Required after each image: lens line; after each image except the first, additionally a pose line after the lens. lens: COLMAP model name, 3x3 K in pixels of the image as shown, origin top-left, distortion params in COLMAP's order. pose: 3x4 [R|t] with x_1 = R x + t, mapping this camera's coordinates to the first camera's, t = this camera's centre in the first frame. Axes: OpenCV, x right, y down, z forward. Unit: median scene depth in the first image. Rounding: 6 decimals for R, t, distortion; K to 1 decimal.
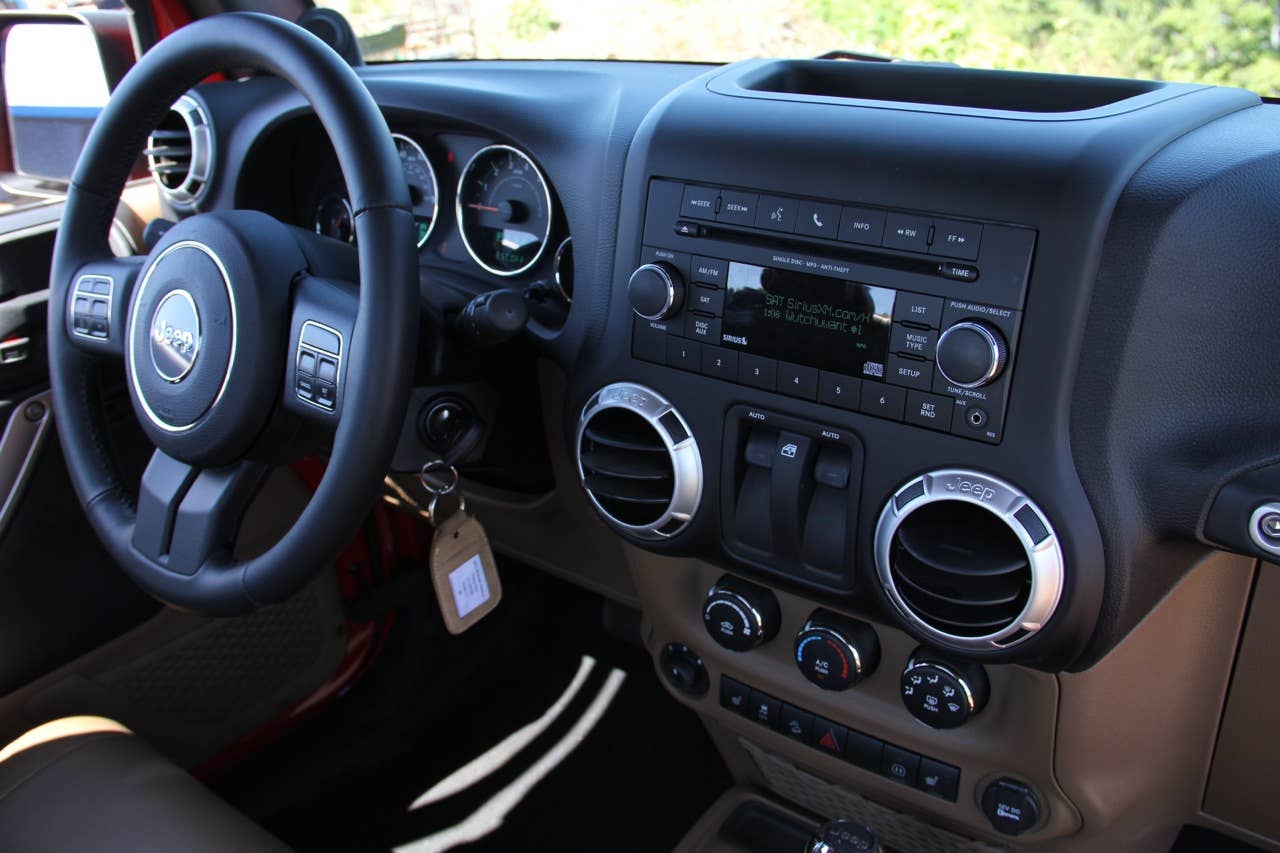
lens RADIAL K [[1131.4, 0, 633.9], [0, 1131.4, 401.4], [0, 0, 1]] dist [-0.146209, 0.075942]
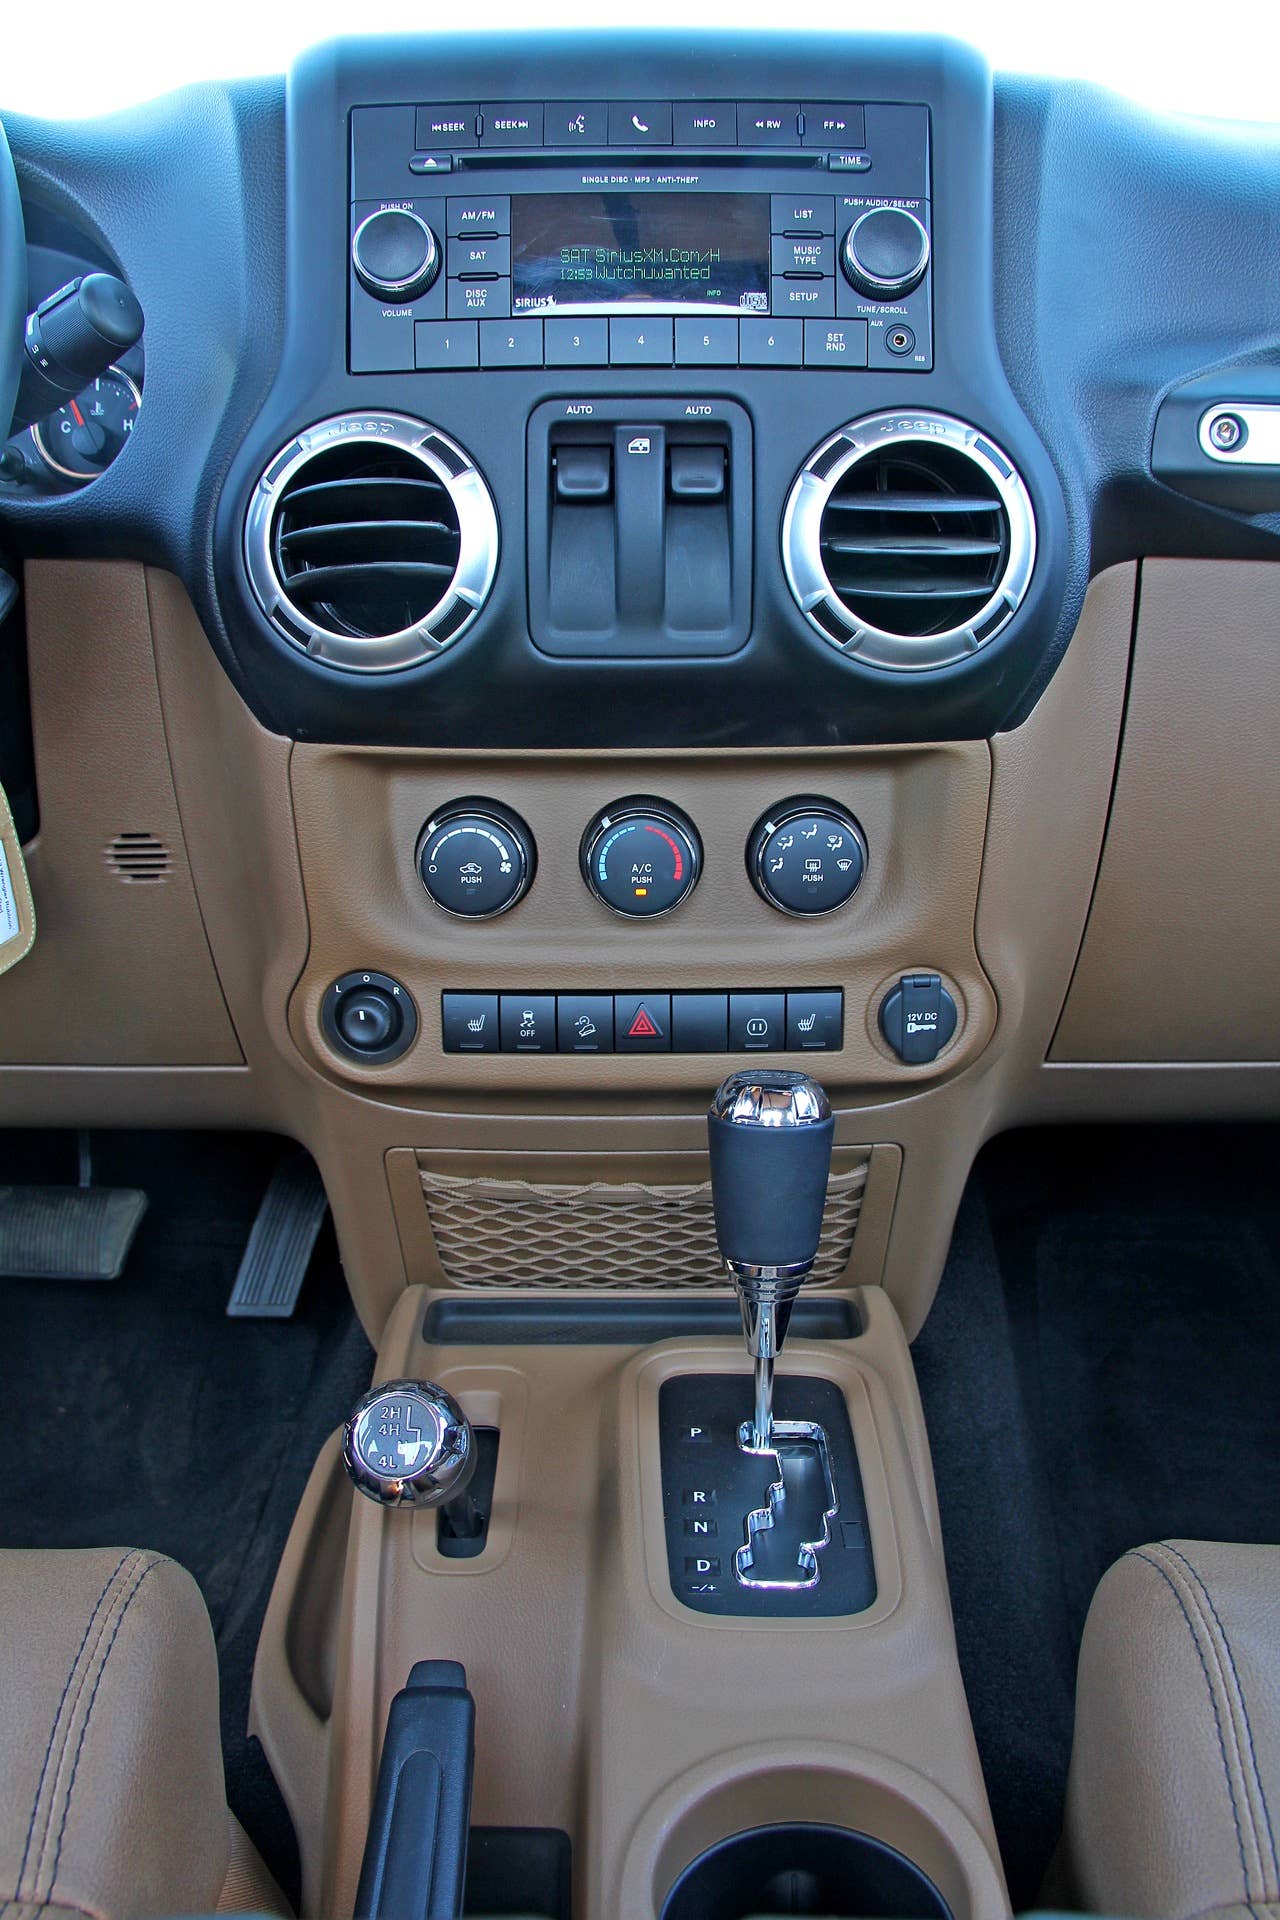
lens RADIAL K [[1697.1, 0, 682.3], [0, 1697.1, 1015.8], [0, 0, 1]] dist [-0.146209, 0.075942]
pose [[0.794233, -0.138603, 0.591594, -0.474079], [0.218147, 0.973767, -0.064728, 0.433043], [-0.567103, 0.180463, 0.803633, 0.197689]]
